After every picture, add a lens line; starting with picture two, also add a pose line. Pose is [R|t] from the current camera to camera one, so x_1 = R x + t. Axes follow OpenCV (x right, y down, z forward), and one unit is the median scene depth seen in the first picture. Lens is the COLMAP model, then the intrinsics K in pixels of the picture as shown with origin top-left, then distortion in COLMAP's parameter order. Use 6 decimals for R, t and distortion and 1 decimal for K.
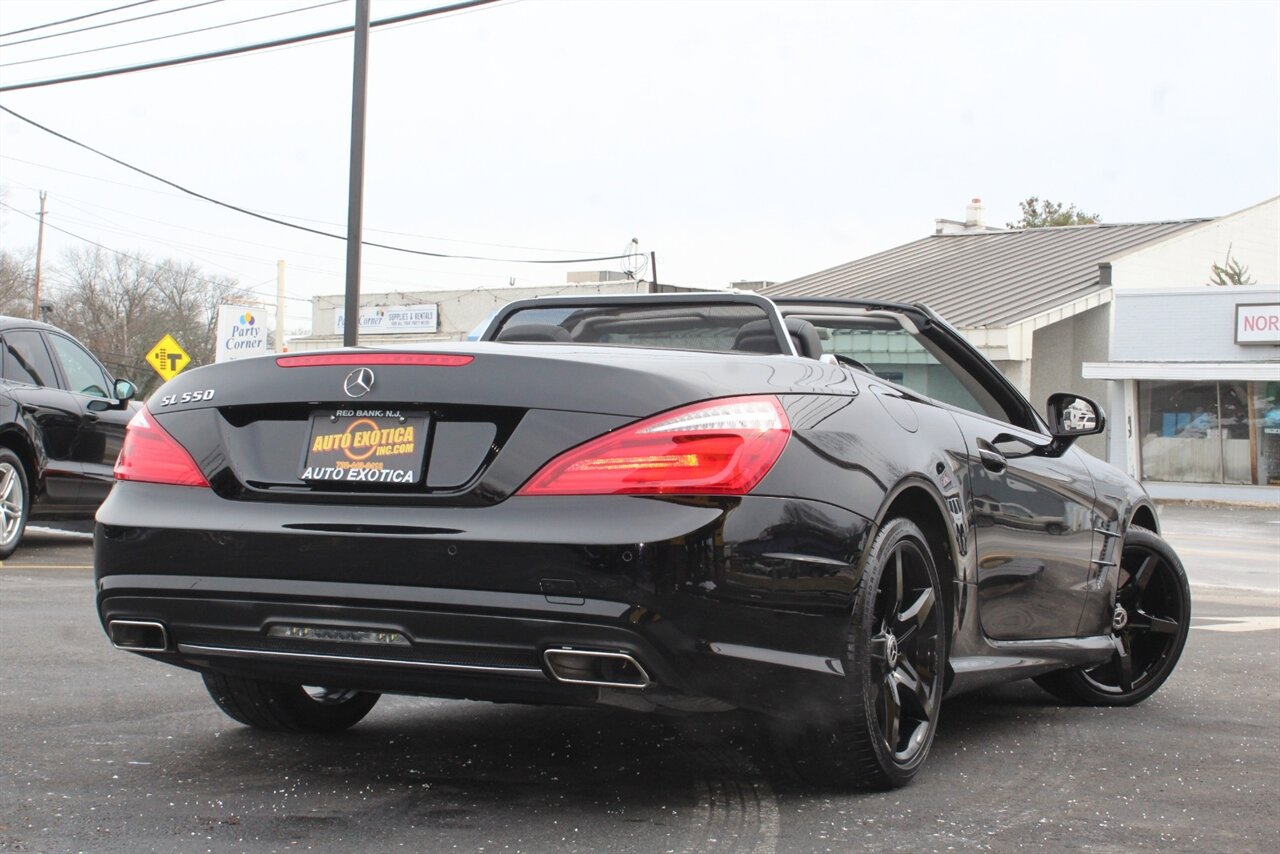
lens RADIAL K [[1872.5, 0, 520.3], [0, 1872.5, 430.7], [0, 0, 1]] dist [-0.090132, -0.054000]
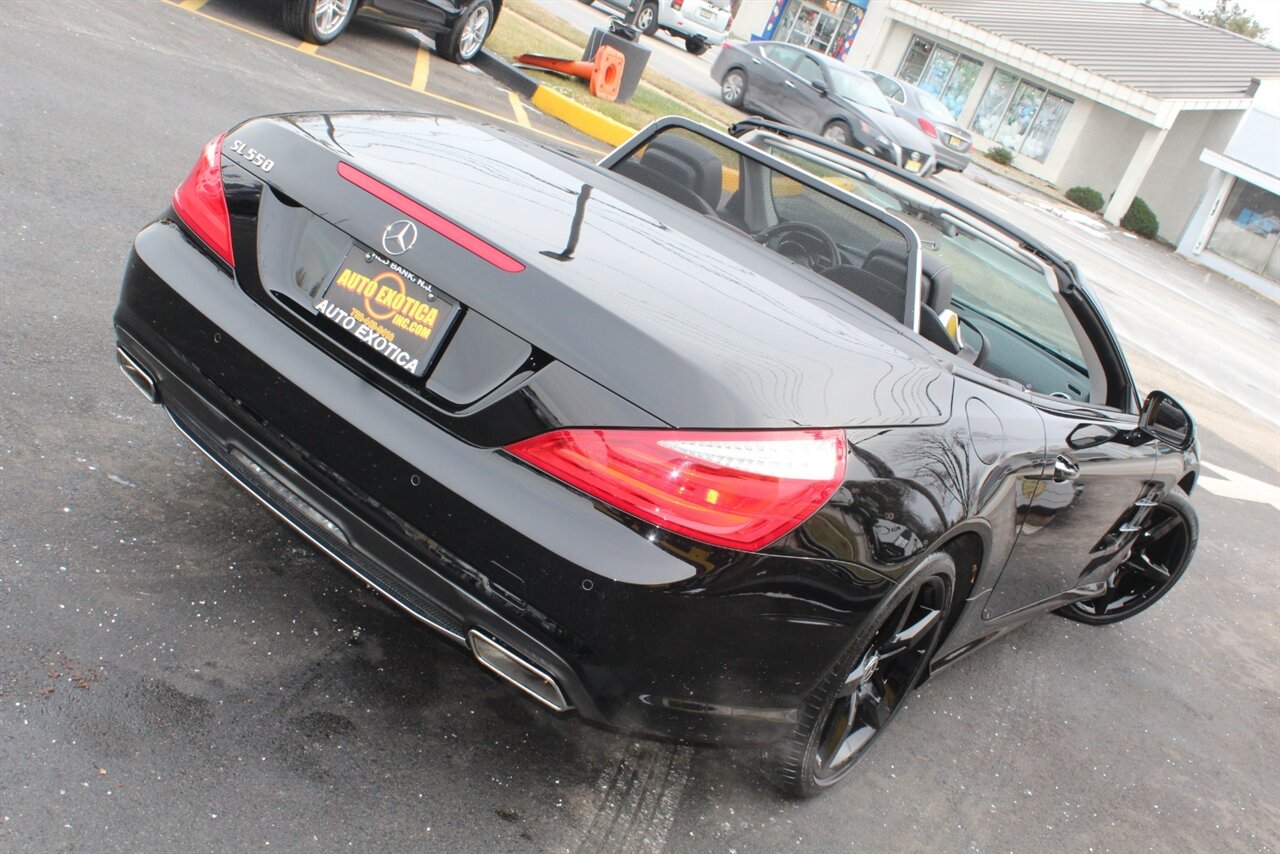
lens RADIAL K [[1356.8, 0, 586.5], [0, 1356.8, 446.7], [0, 0, 1]] dist [-0.121387, 0.023564]
pose [[0.926959, 0.374670, -0.019231, 0.041610], [-0.347291, 0.876353, 0.333759, -0.178124], [0.141903, -0.302702, 0.942462, 0.392383]]
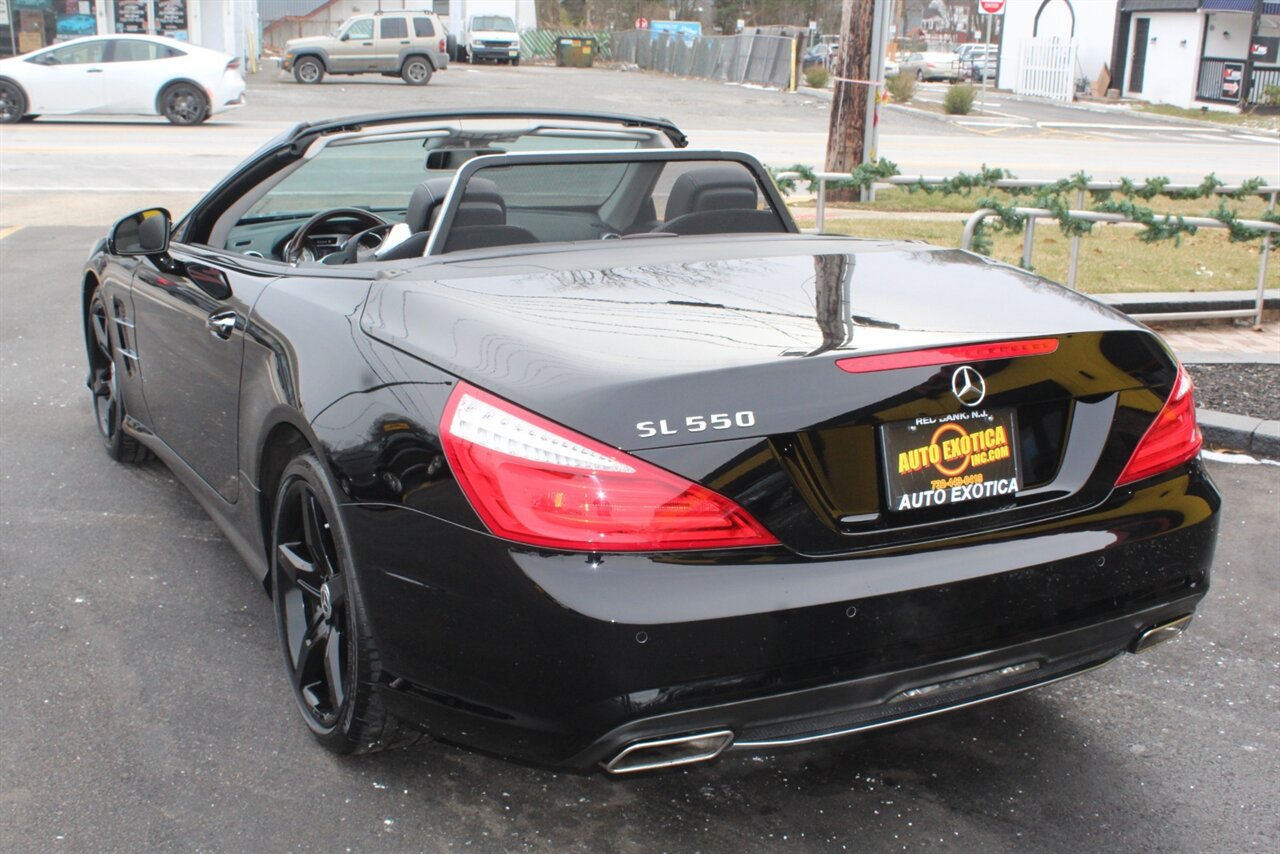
lens RADIAL K [[1492.4, 0, 588.1], [0, 1492.4, 443.1], [0, 0, 1]] dist [-0.147947, 0.260023]
pose [[0.571567, -0.230544, 0.787503, -0.695572], [-0.015704, 0.956470, 0.291407, -0.187727], [-0.820405, -0.178925, 0.543066, 0.773734]]
